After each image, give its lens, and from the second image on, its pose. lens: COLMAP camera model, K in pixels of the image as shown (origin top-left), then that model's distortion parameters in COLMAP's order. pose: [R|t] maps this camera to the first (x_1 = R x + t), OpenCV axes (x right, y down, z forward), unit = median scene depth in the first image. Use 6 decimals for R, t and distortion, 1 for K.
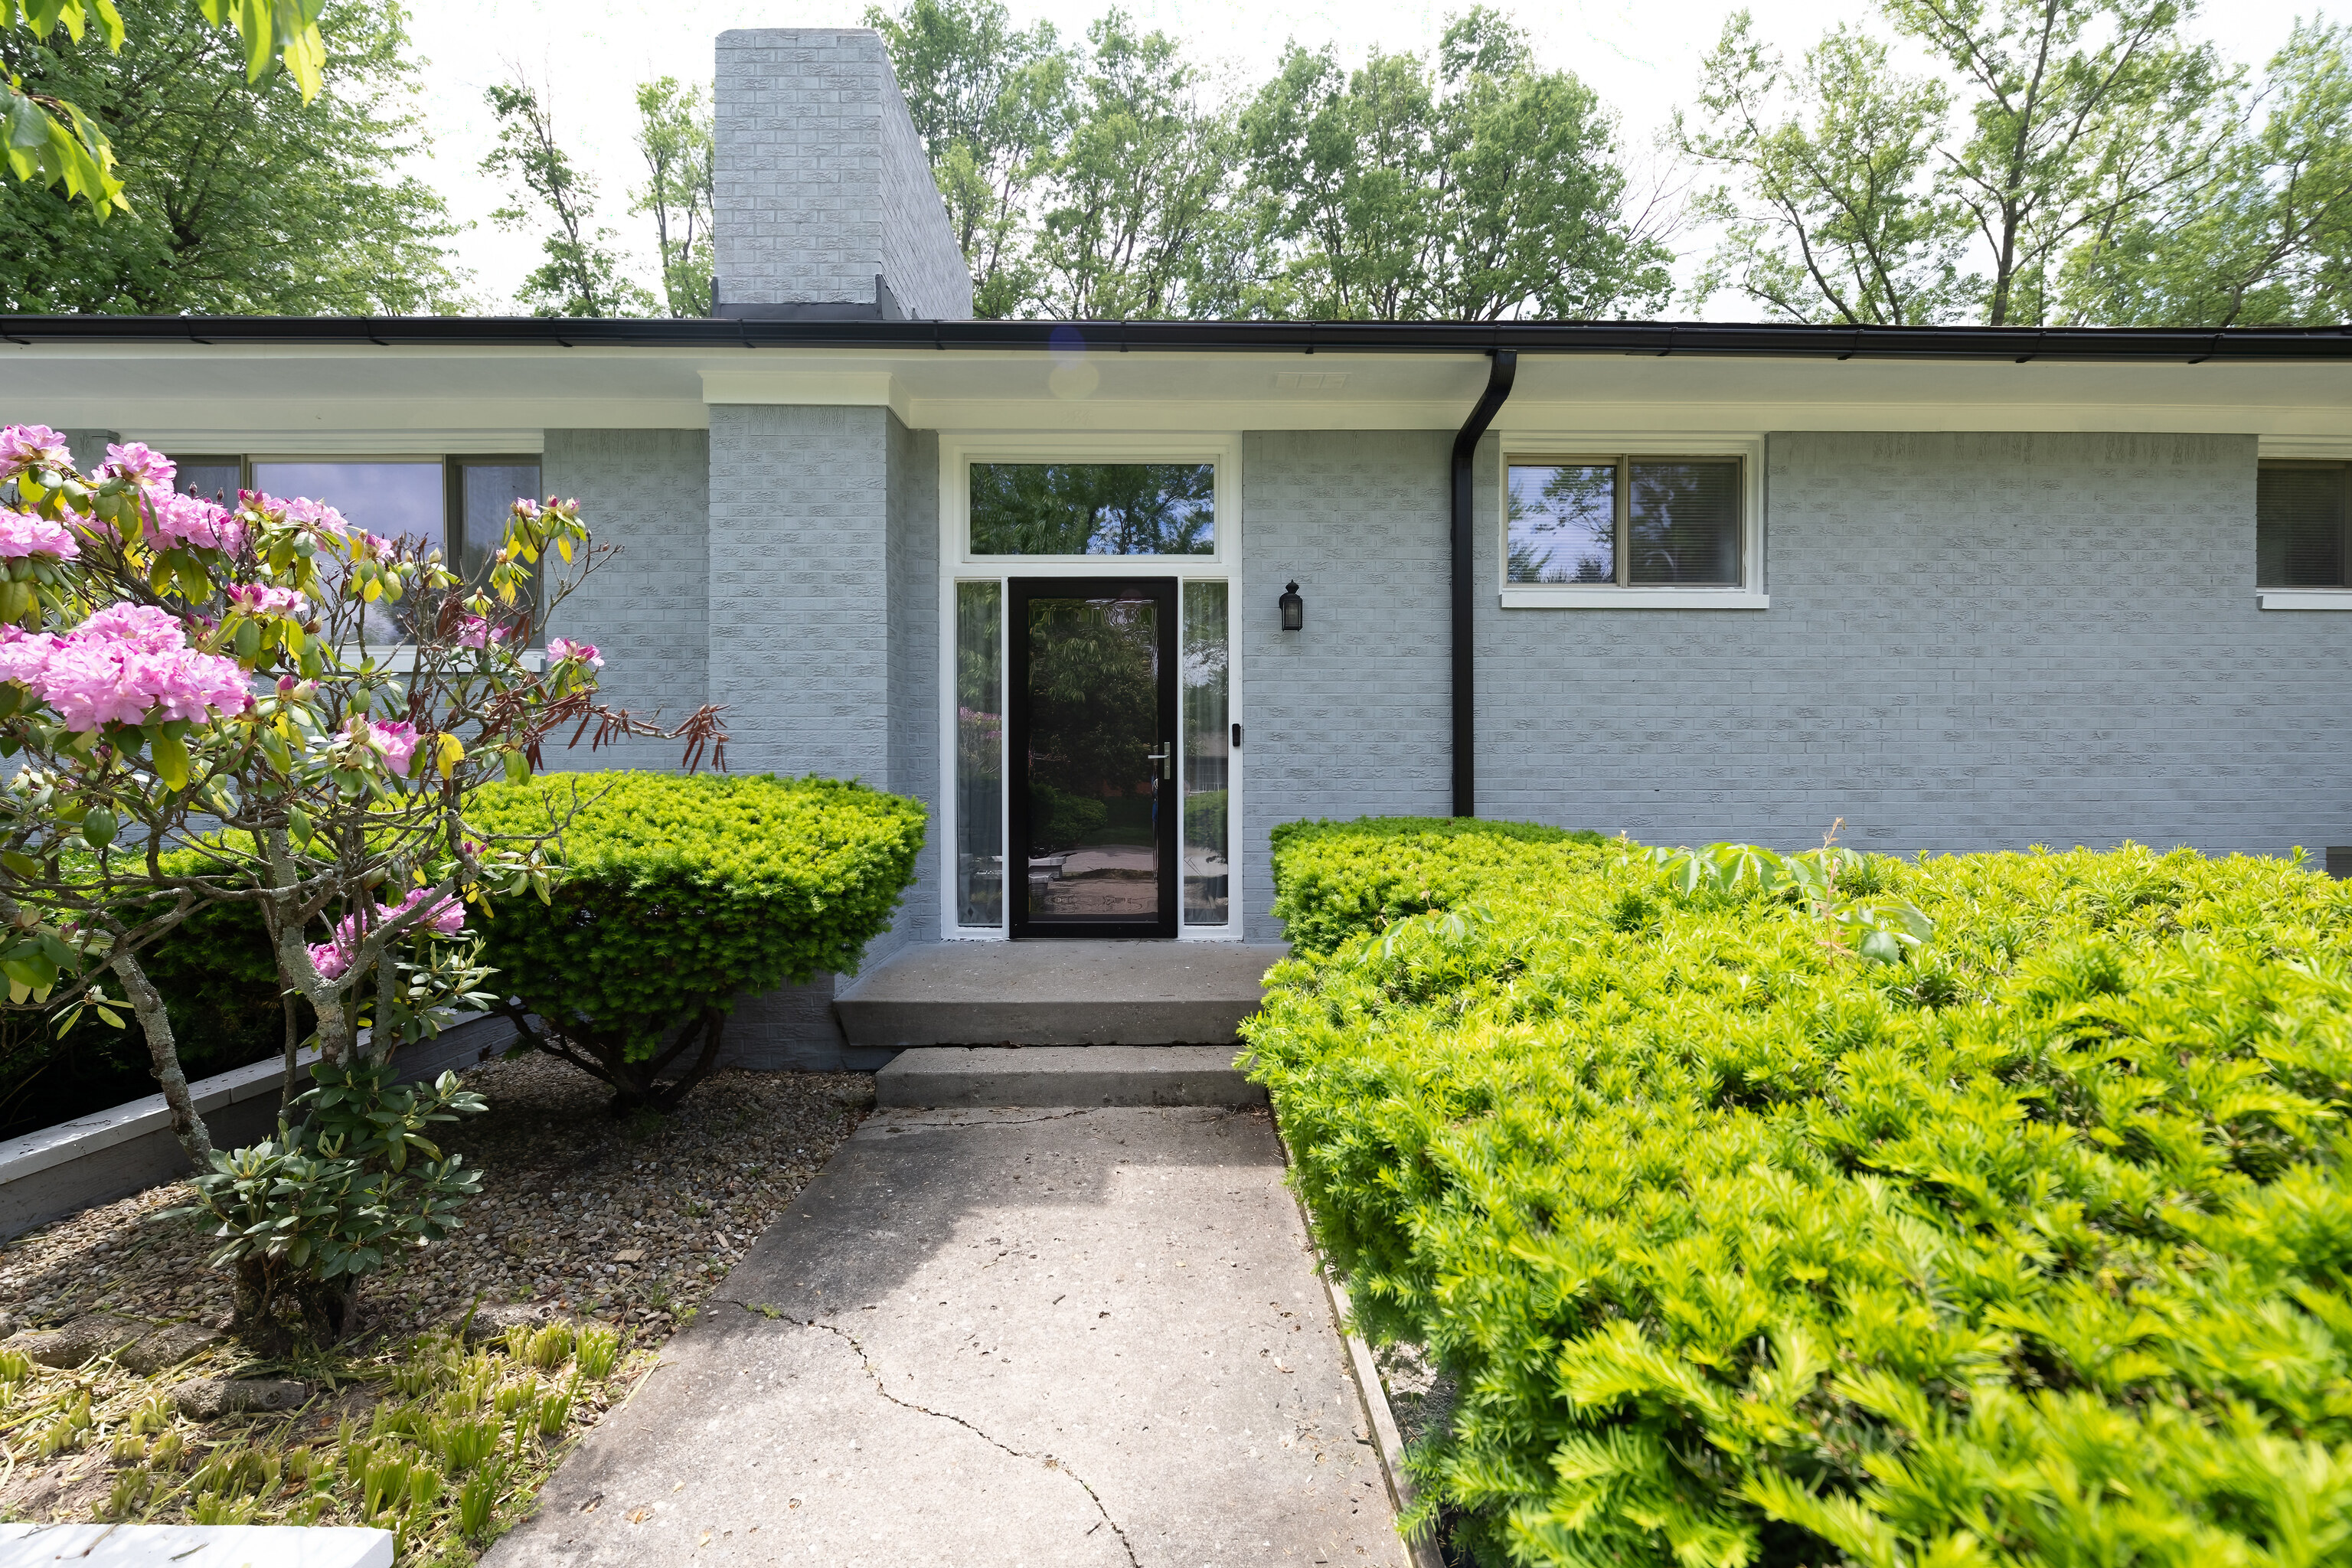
lens RADIAL K [[951.7, 0, 1165.3], [0, 951.7, 758.5], [0, 0, 1]] dist [-0.008593, 0.000116]
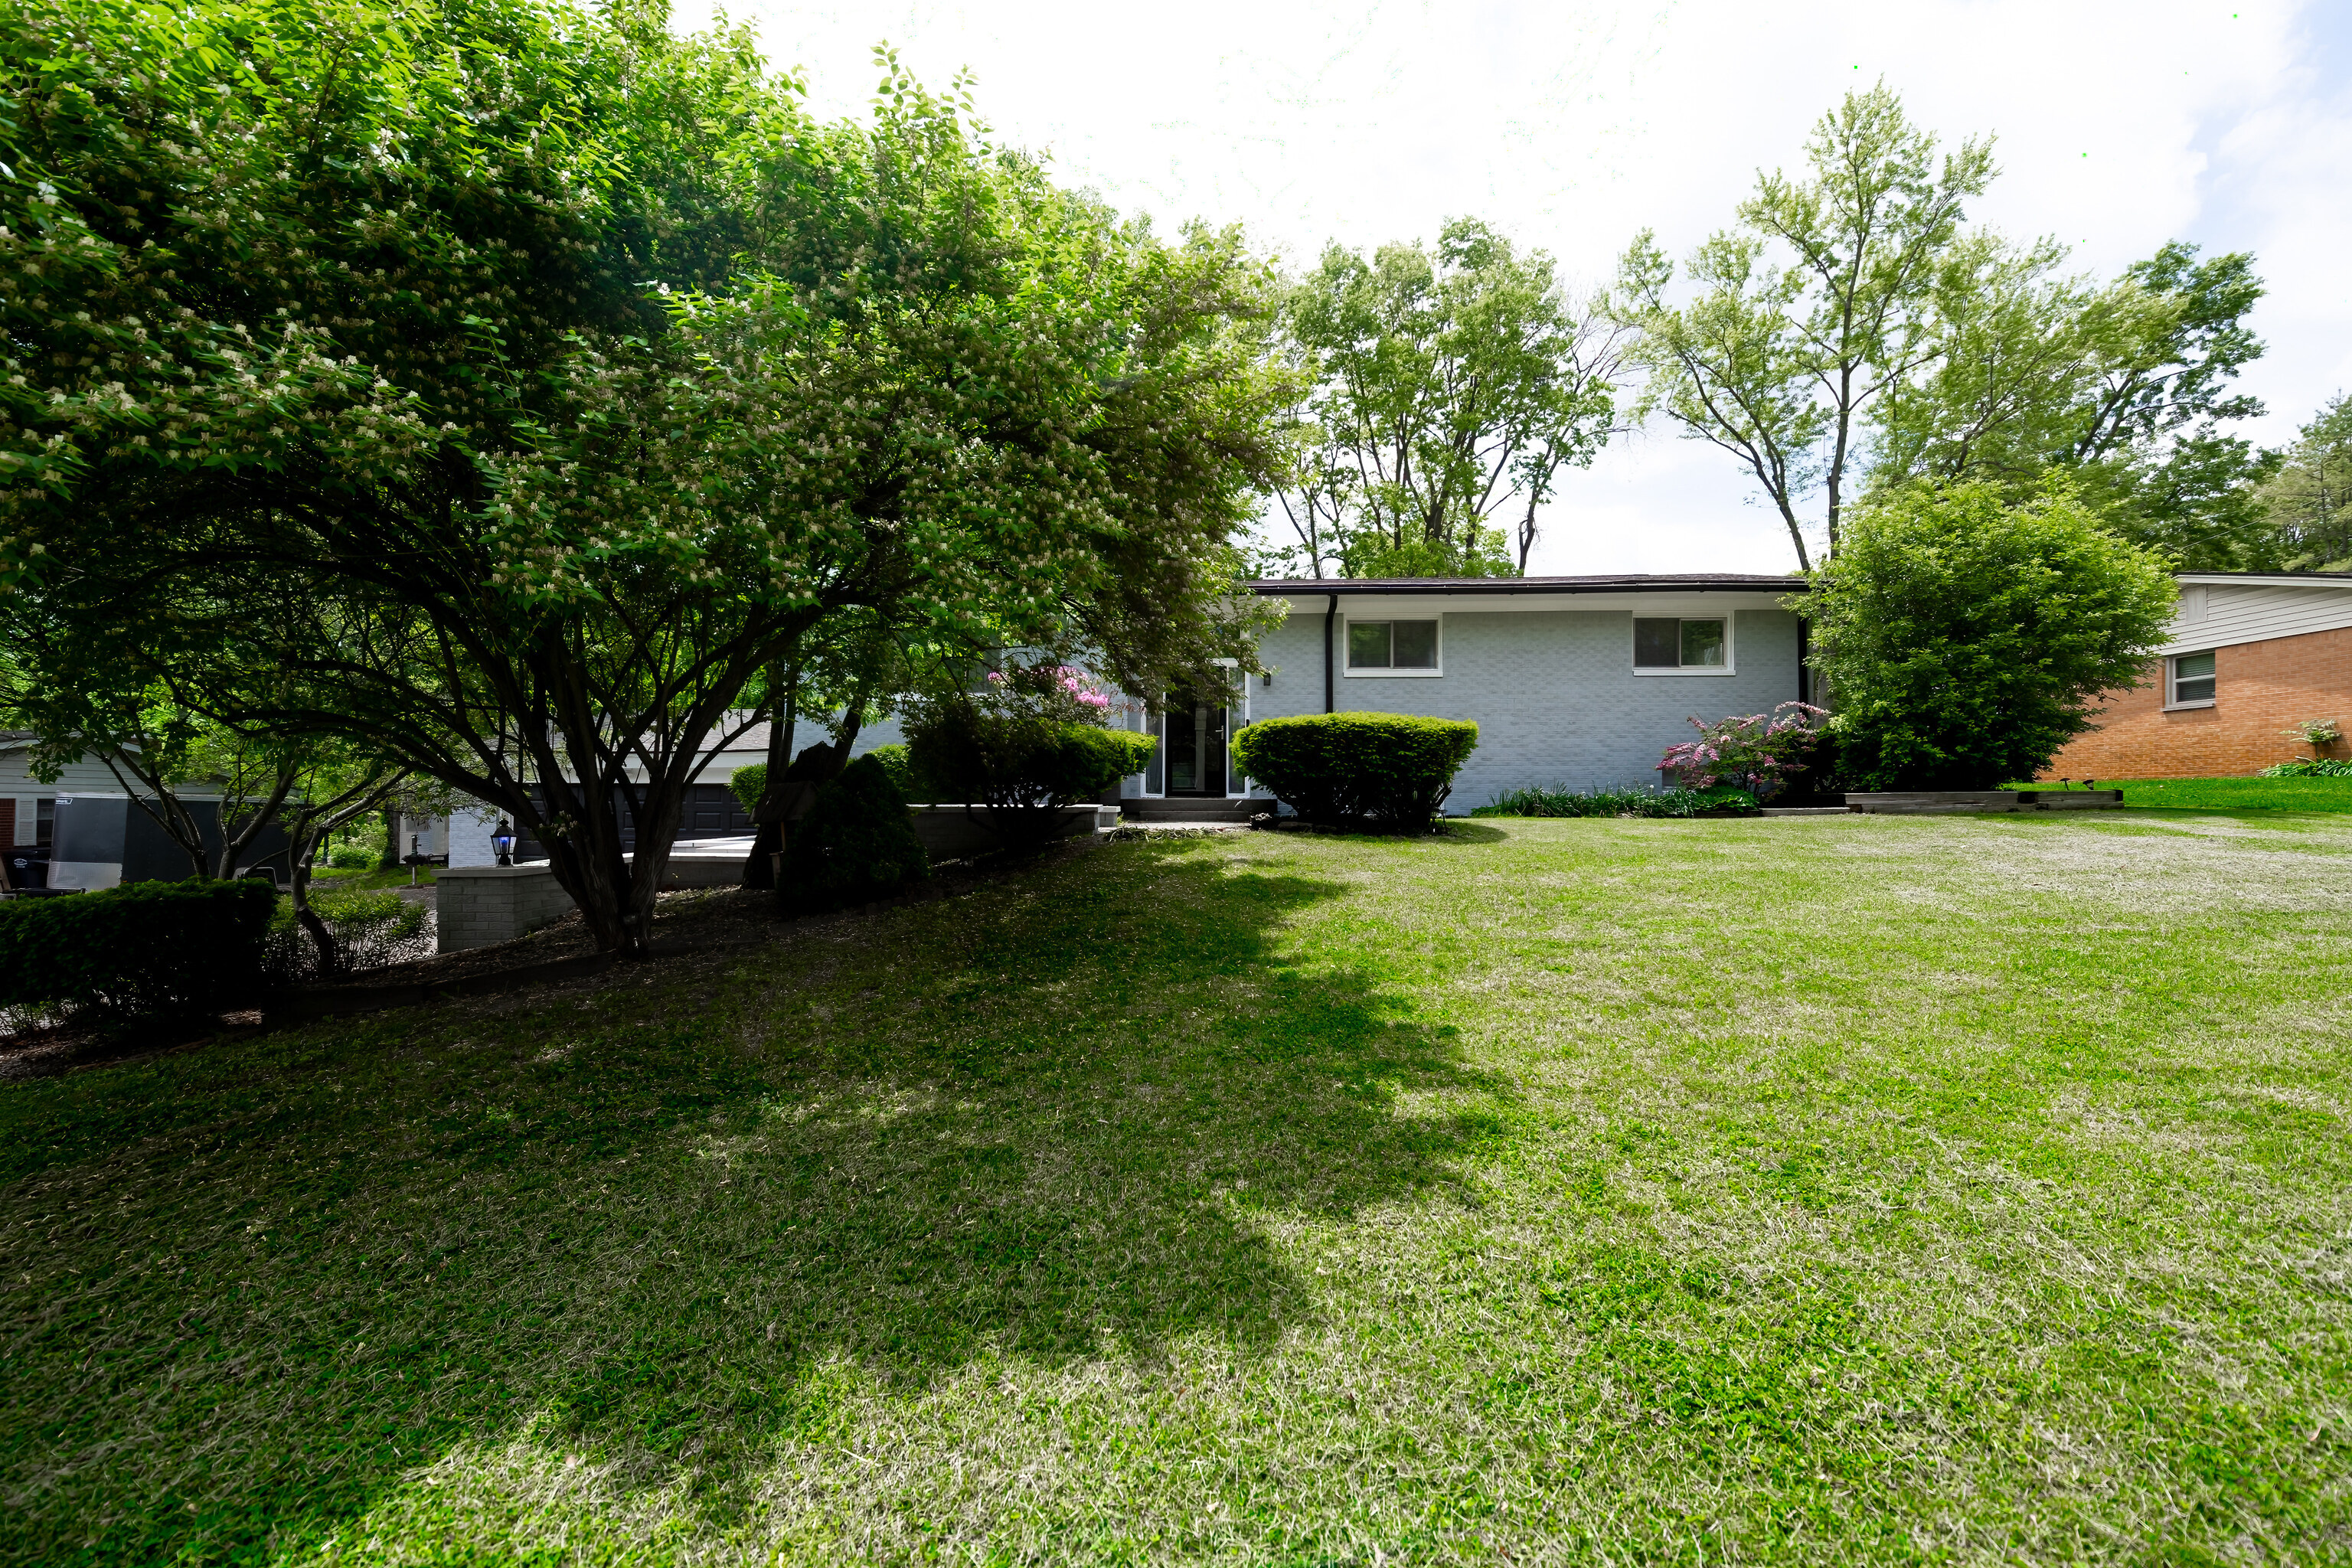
lens RADIAL K [[924.5, 0, 1176.0], [0, 924.5, 784.0], [0, 0, 1]] dist [-0.024054, 0.000032]
pose [[0.997049, 0.002983, -0.076706, 0.071653], [-0.002762, 0.999992, 0.002991, 0.143923], [0.076715, -0.002771, 0.997049, -1.695381]]
